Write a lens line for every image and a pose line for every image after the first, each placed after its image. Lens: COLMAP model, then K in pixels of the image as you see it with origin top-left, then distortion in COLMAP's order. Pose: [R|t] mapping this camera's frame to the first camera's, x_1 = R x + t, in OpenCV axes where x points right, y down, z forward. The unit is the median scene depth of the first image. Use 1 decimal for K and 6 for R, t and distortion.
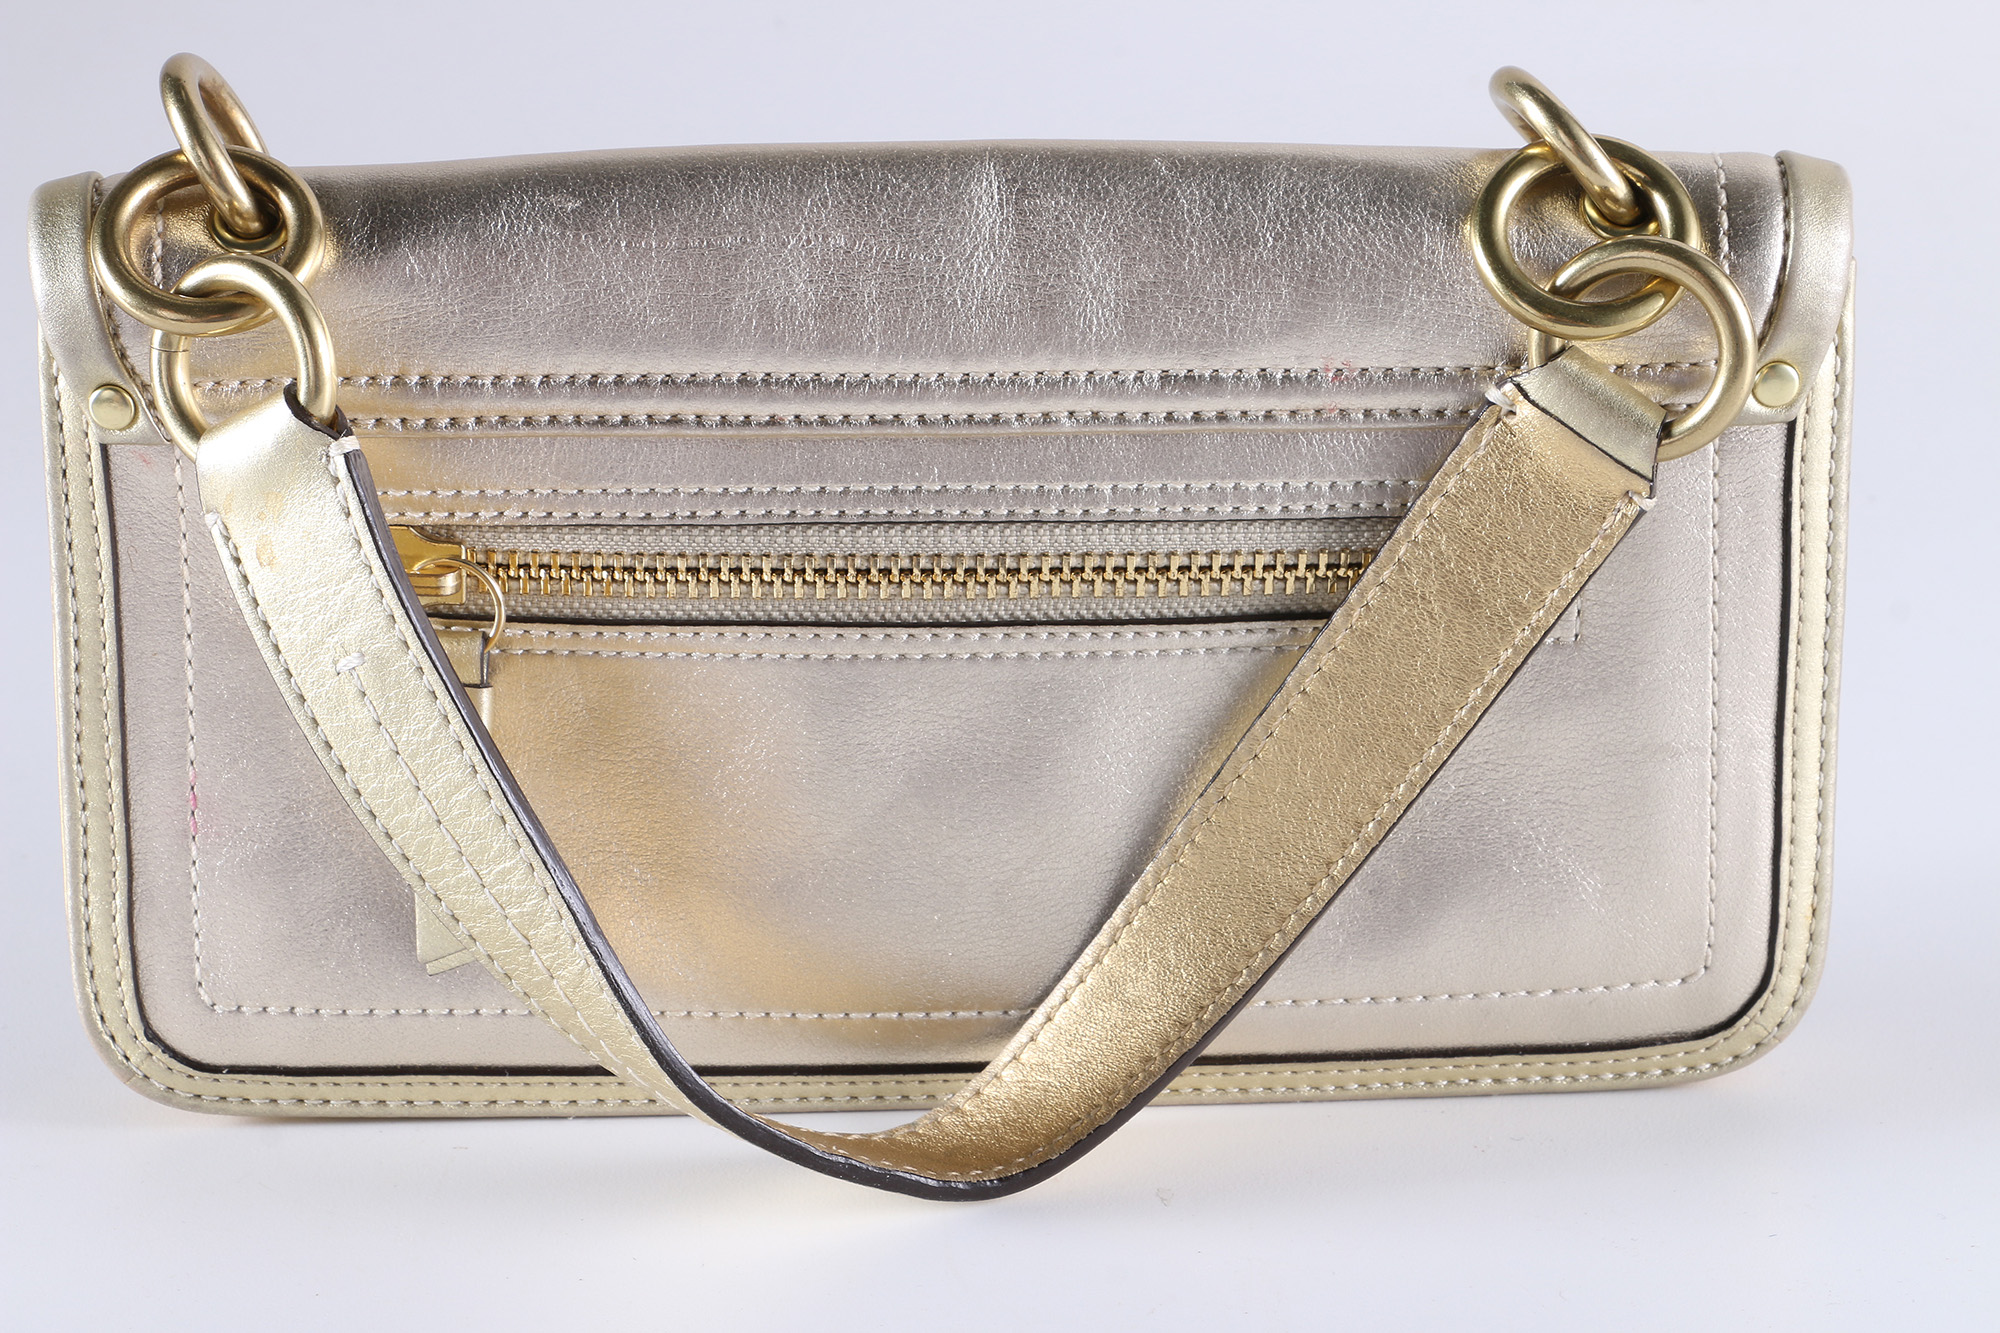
lens RADIAL K [[4732.3, 0, 1000.1], [0, 4732.3, 665.9], [0, 0, 1]] dist [0.031300, 0.000000]
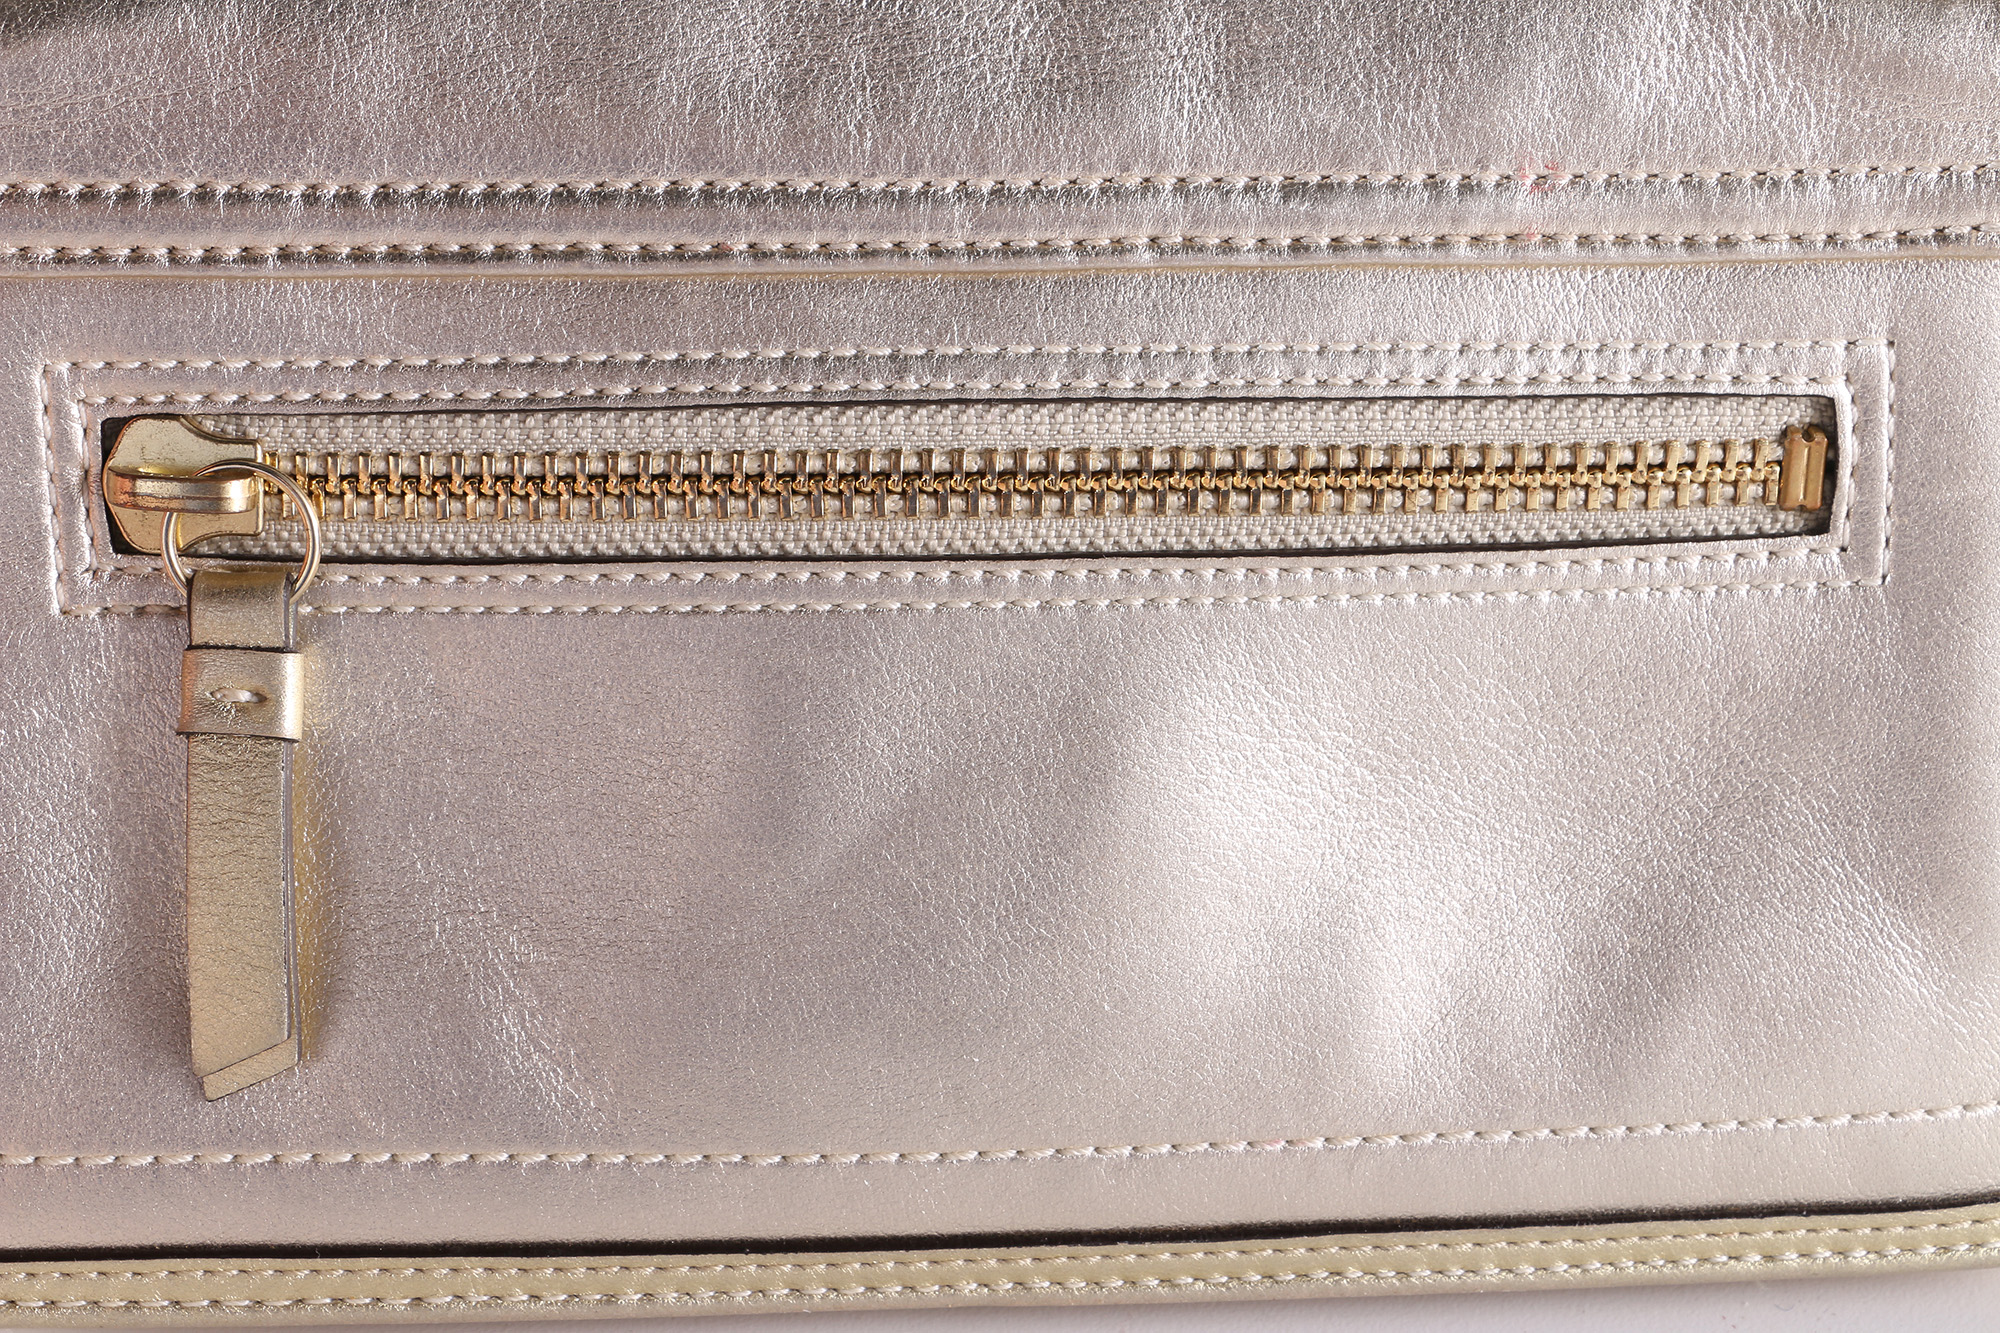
lens RADIAL K [[4732.3, 0, 999.6], [0, 4732.3, 667.1], [0, 0, 1]] dist [0.031300, 0.000000]
pose [[0.999432, -0.007948, 0.032740, -0.029951], [0.012314, 0.990716, -0.135389, 0.099899], [-0.031360, 0.135715, 0.990251, 0.329617]]
